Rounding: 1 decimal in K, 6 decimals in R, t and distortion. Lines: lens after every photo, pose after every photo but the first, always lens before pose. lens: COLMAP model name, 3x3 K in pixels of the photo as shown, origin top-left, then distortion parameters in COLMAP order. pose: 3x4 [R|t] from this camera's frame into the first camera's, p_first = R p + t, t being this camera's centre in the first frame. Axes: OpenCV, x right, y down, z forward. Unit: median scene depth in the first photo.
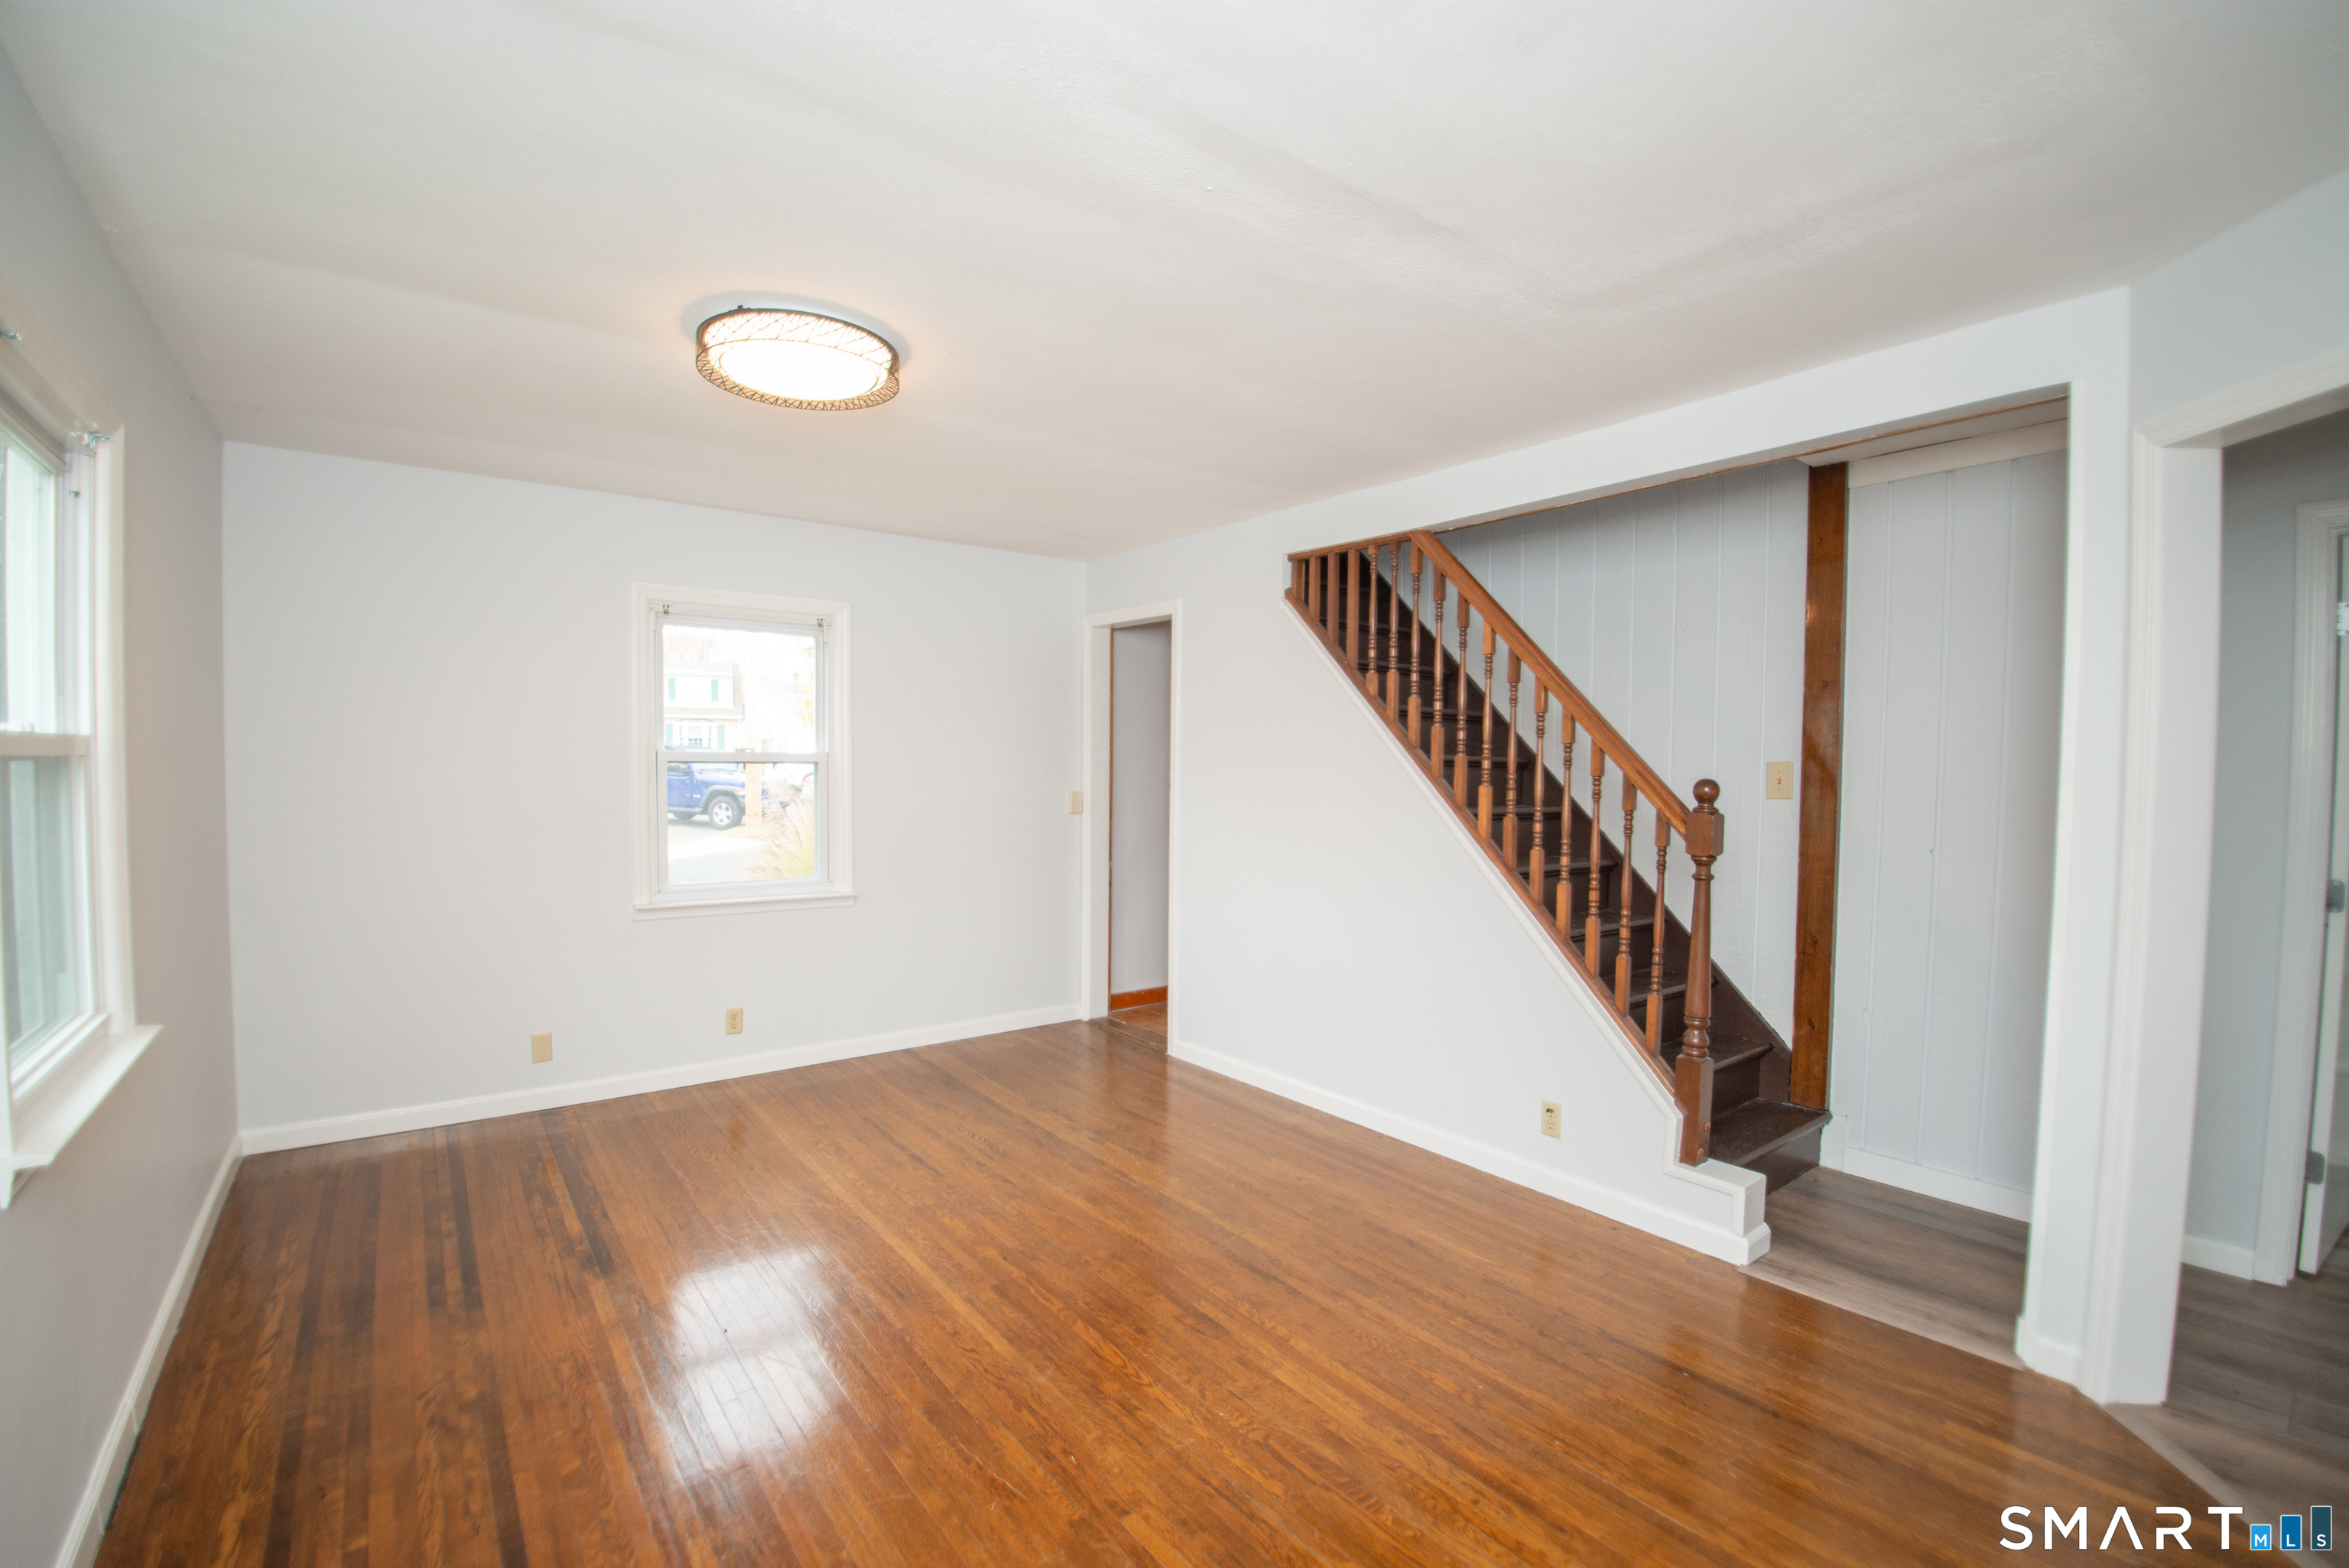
lens RADIAL K [[1023.2, 0, 1179.4], [0, 1023.2, 805.5], [0, 0, 1]] dist [-0.039689, -0.003722]
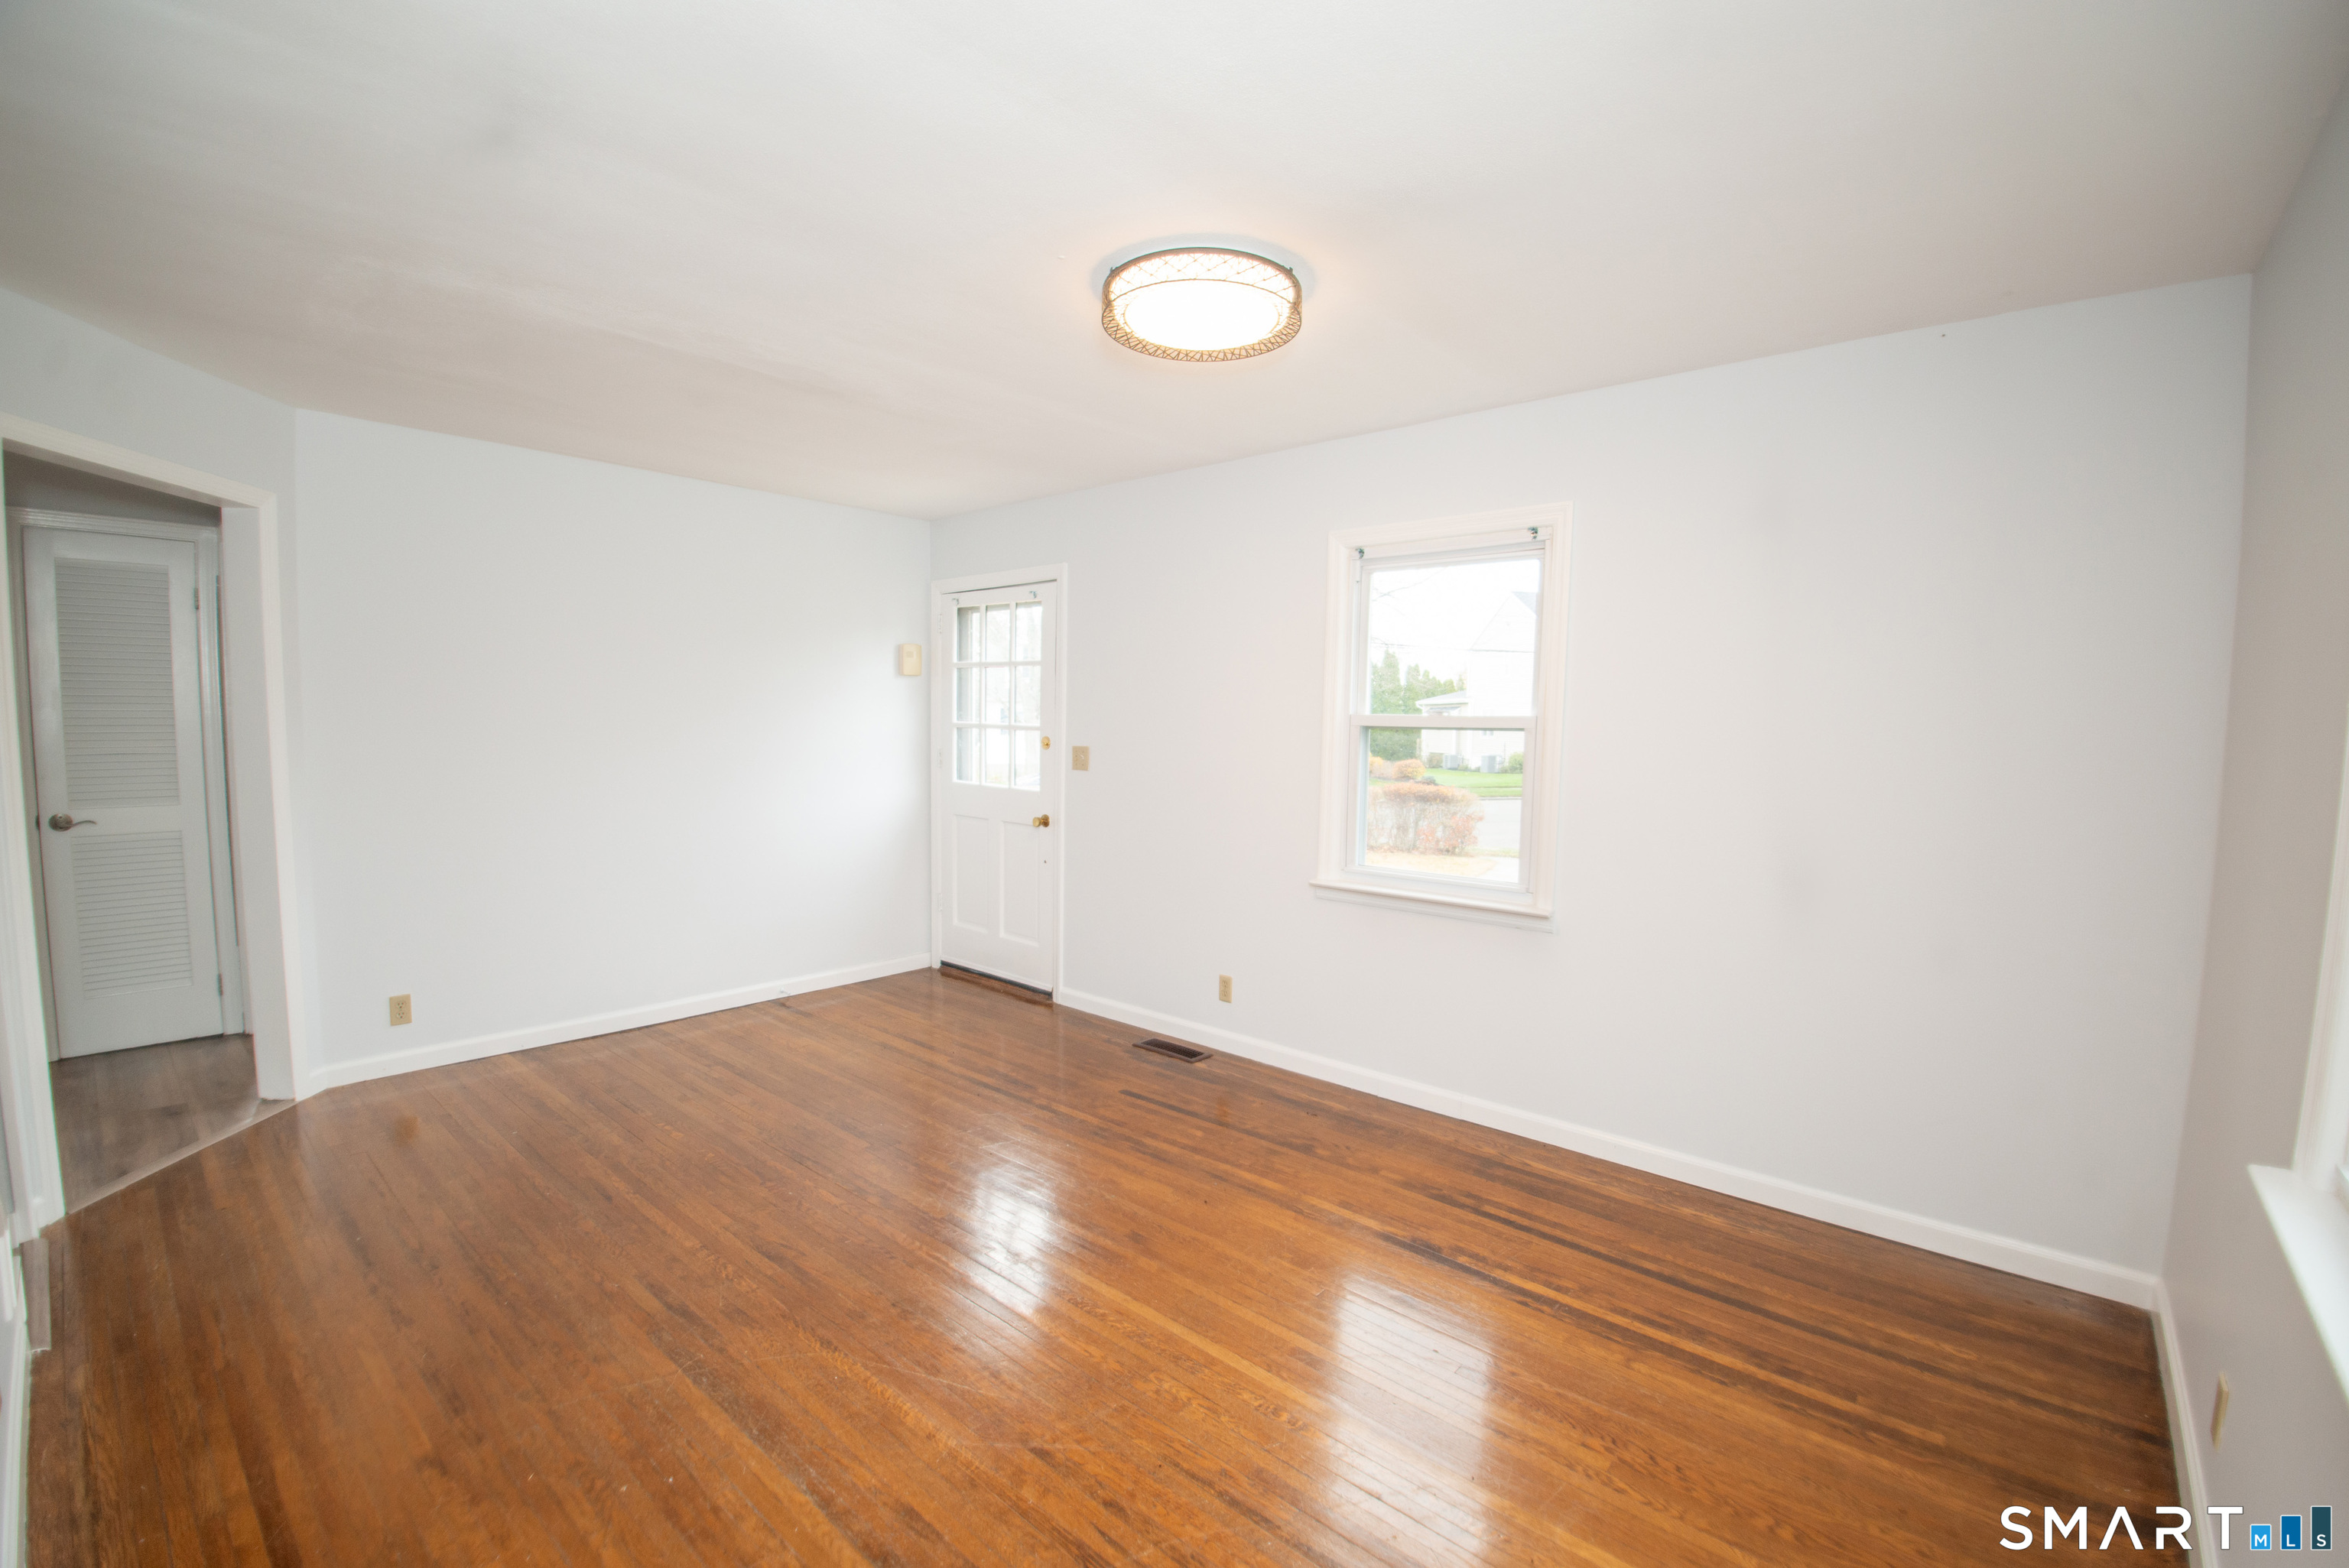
lens RADIAL K [[1023.2, 0, 1179.4], [0, 1023.2, 805.5], [0, 0, 1]] dist [-0.039689, -0.003722]
pose [[-0.981933, -0.014763, -0.188650, -0.165625], [-0.037206, 0.992553, 0.115988, -0.072619], [0.185533, 0.120912, -0.975171, 1.879294]]
